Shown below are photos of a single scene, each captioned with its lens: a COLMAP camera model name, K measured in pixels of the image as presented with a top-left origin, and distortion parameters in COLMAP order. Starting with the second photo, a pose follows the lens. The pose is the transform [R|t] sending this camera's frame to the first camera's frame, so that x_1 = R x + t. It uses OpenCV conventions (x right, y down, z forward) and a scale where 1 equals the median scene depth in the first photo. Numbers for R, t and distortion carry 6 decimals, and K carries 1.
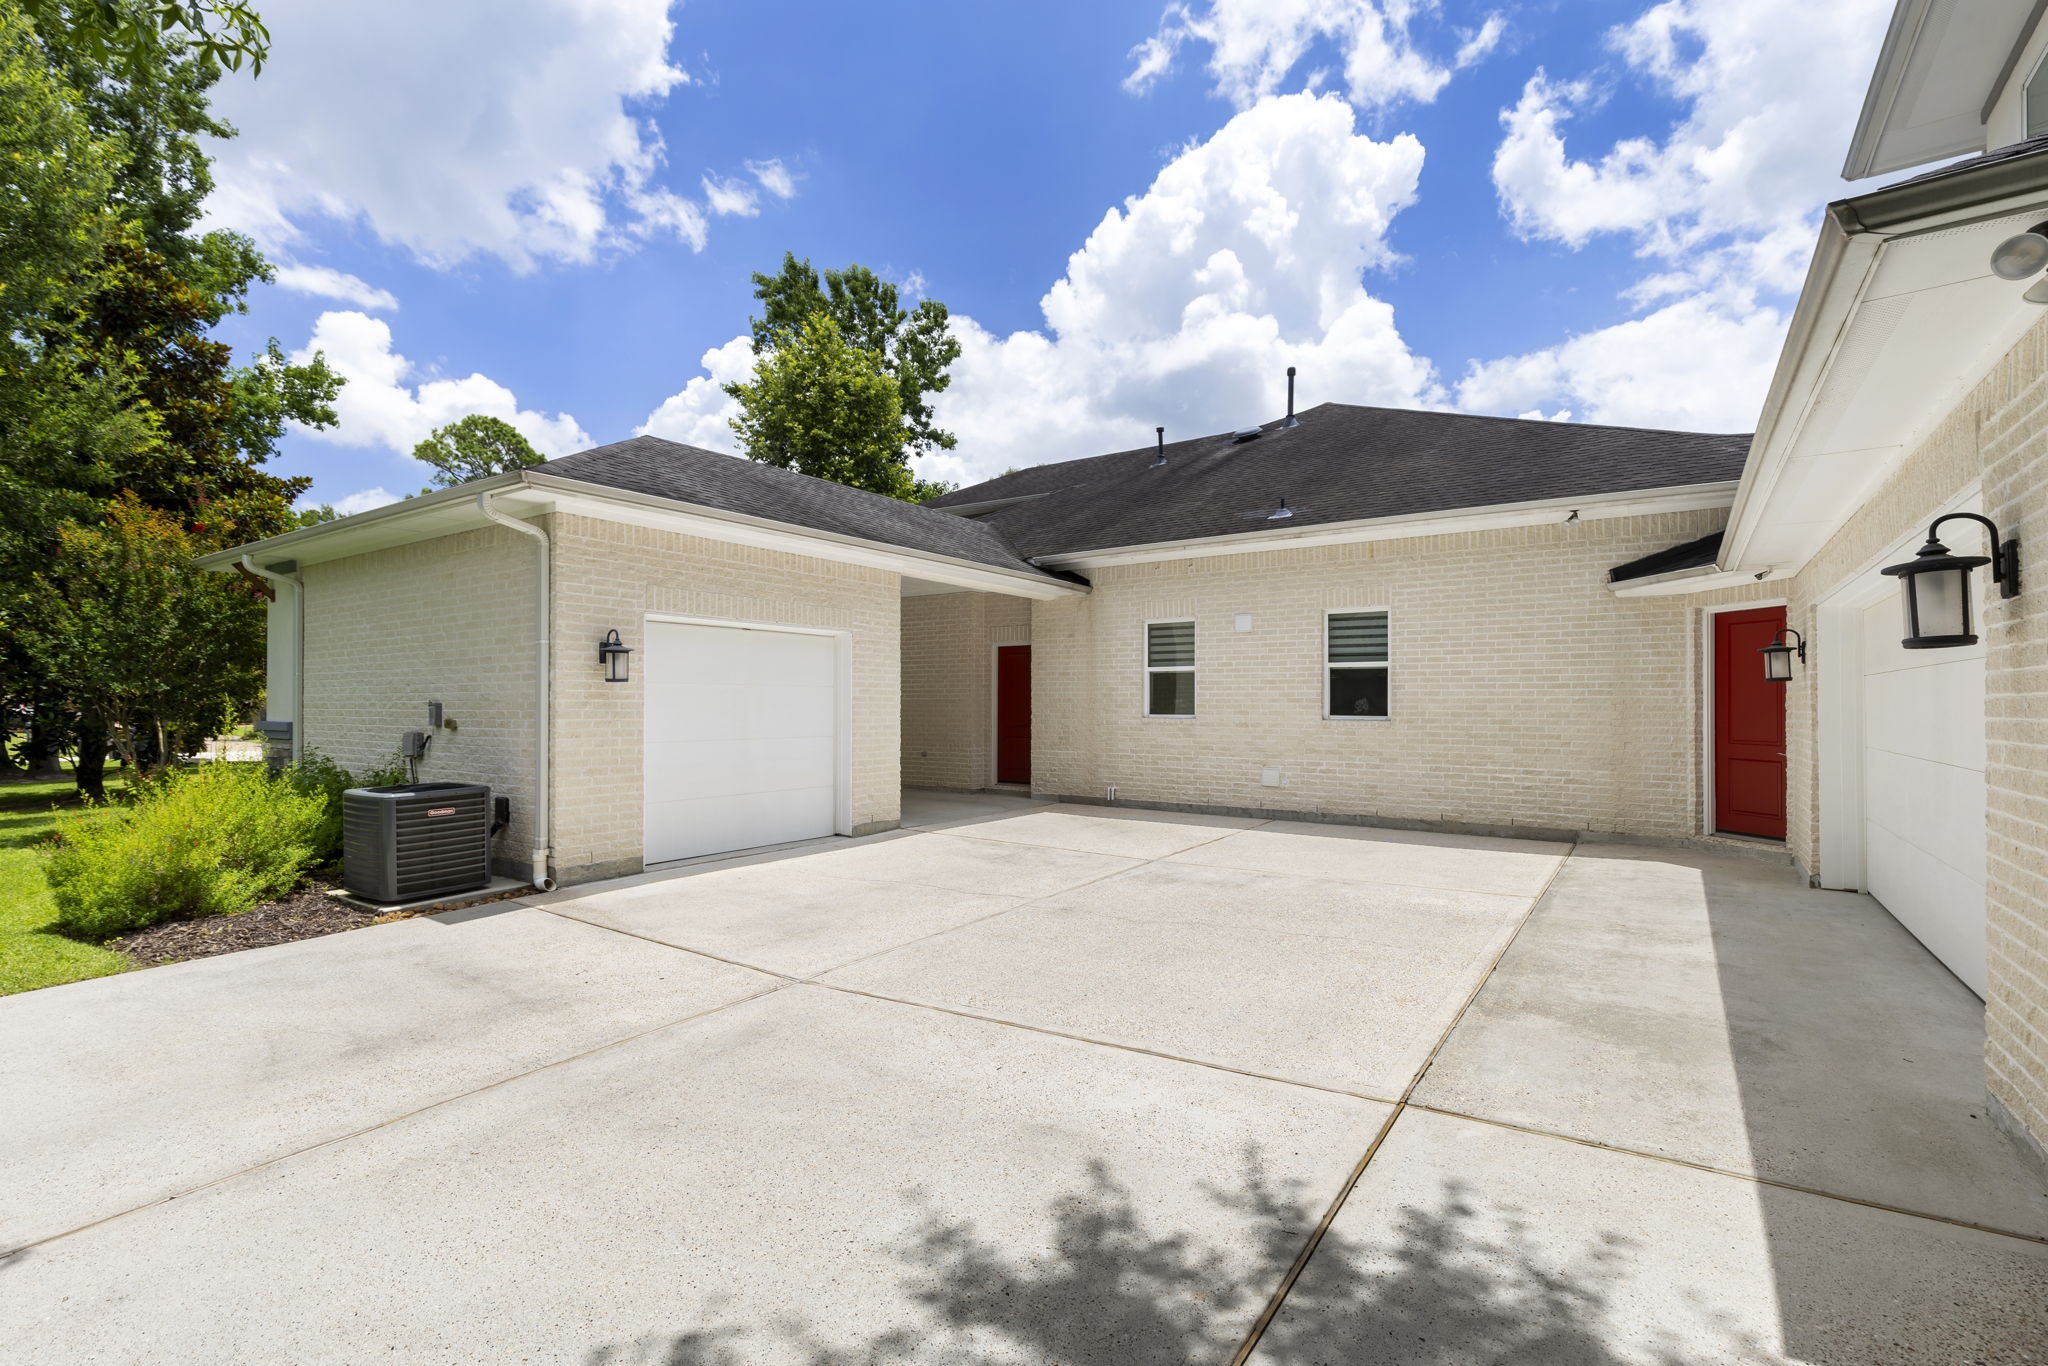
lens RADIAL K [[941.6, 0, 1025.1], [0, 941.6, 691.3], [0, 0, 1]] dist [0.004618, 0.000501]
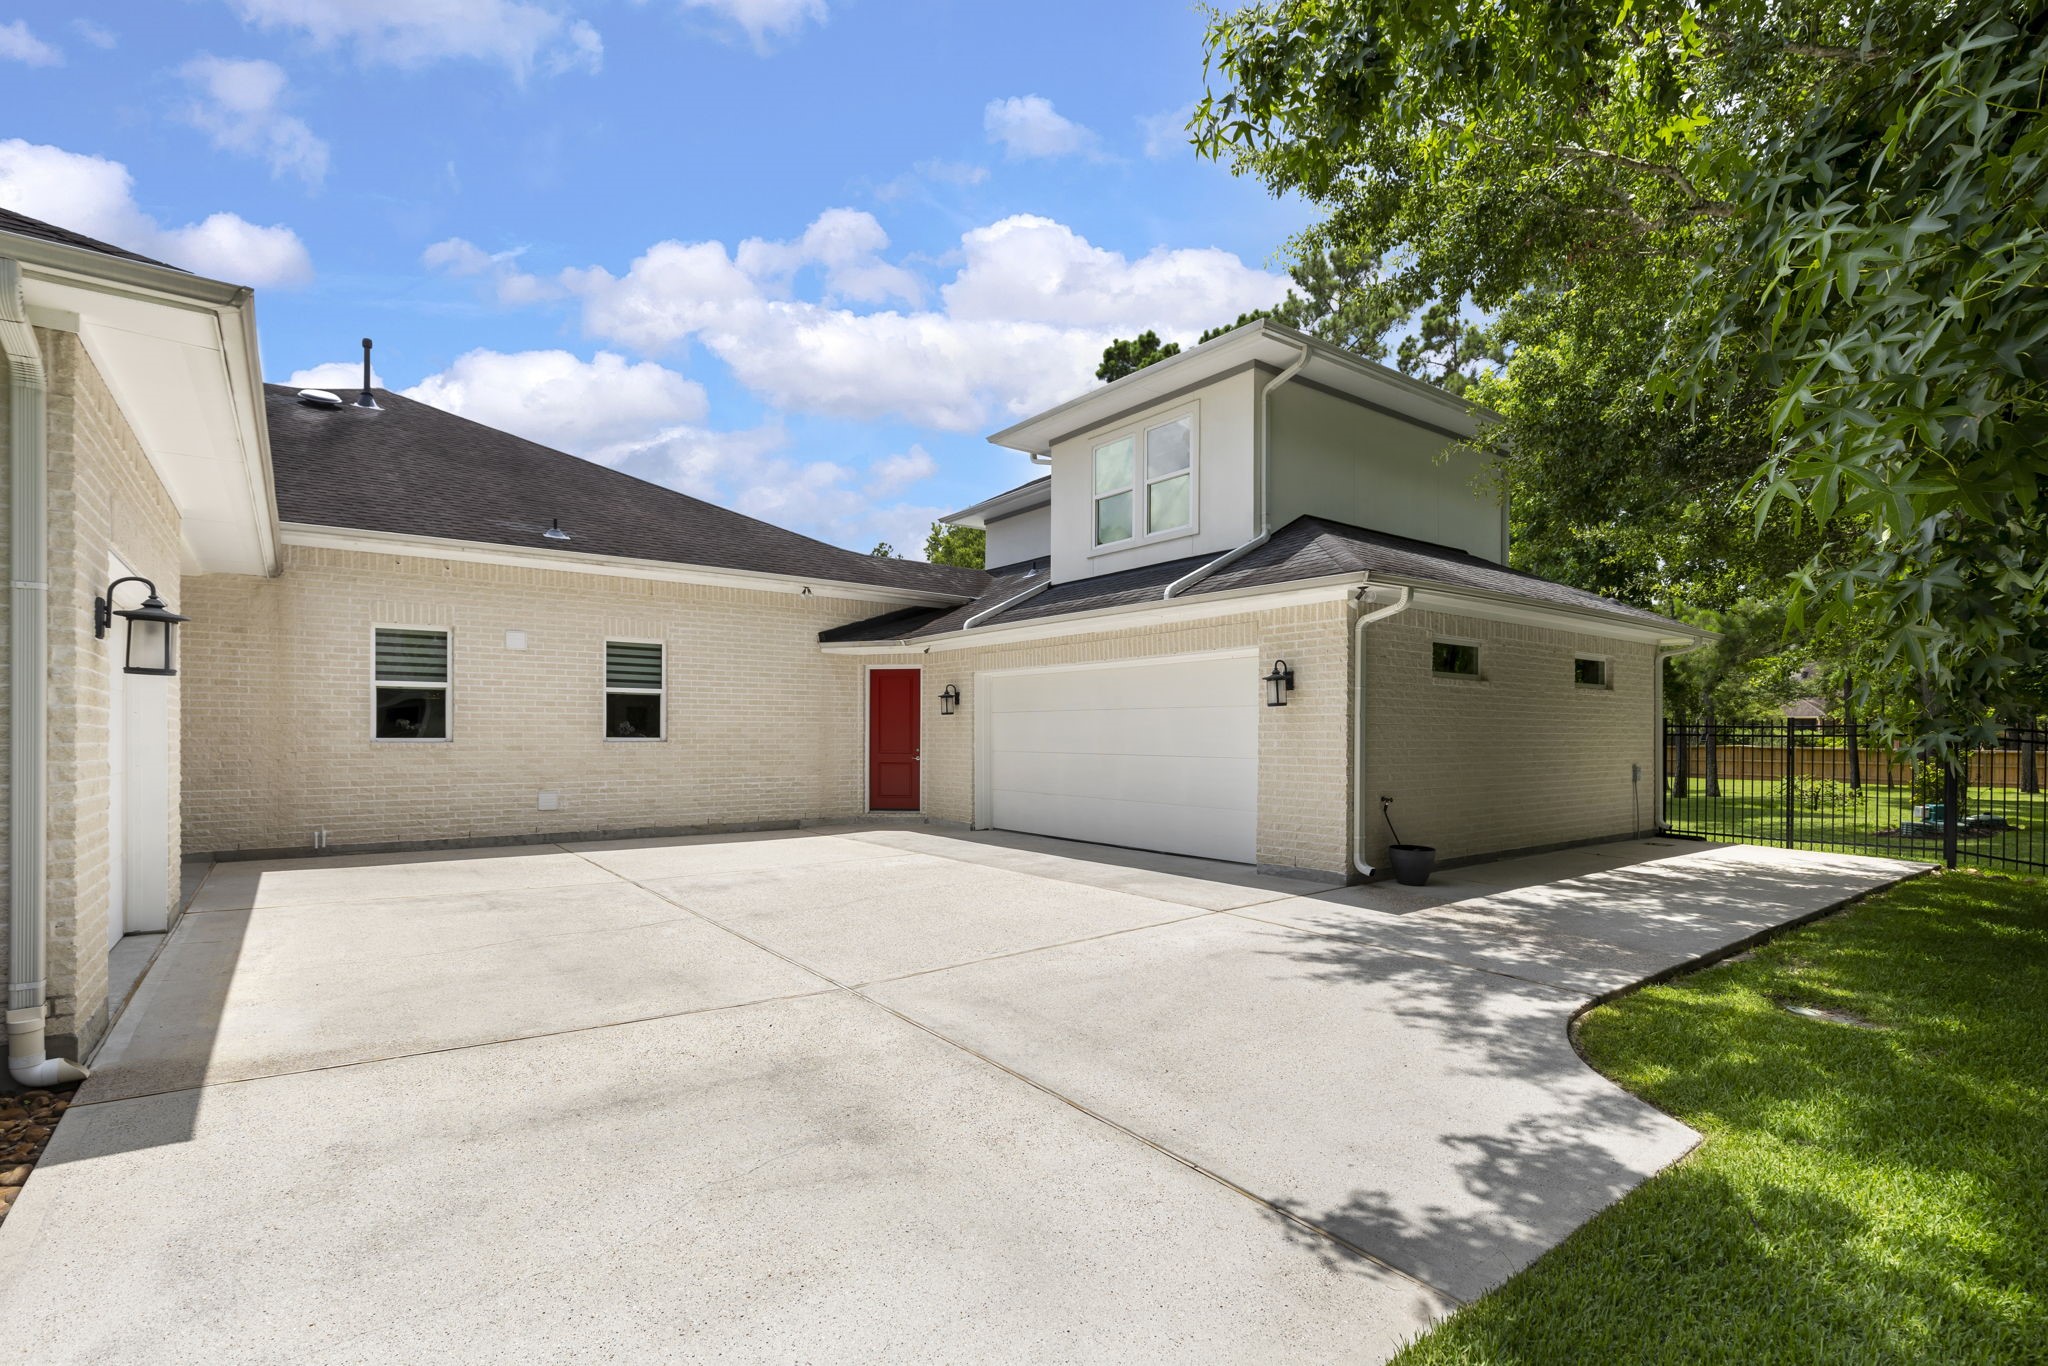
lens RADIAL K [[941.6, 0, 1020.7], [0, 941.6, 733.4], [0, 0, 1]] dist [0.004618, 0.000501]
pose [[0.315751, 0.001195, 0.948841, -1.168899], [-0.015451, 0.999873, 0.003882, 0.021635], [-0.948716, -0.015886, 0.315729, 0.503827]]
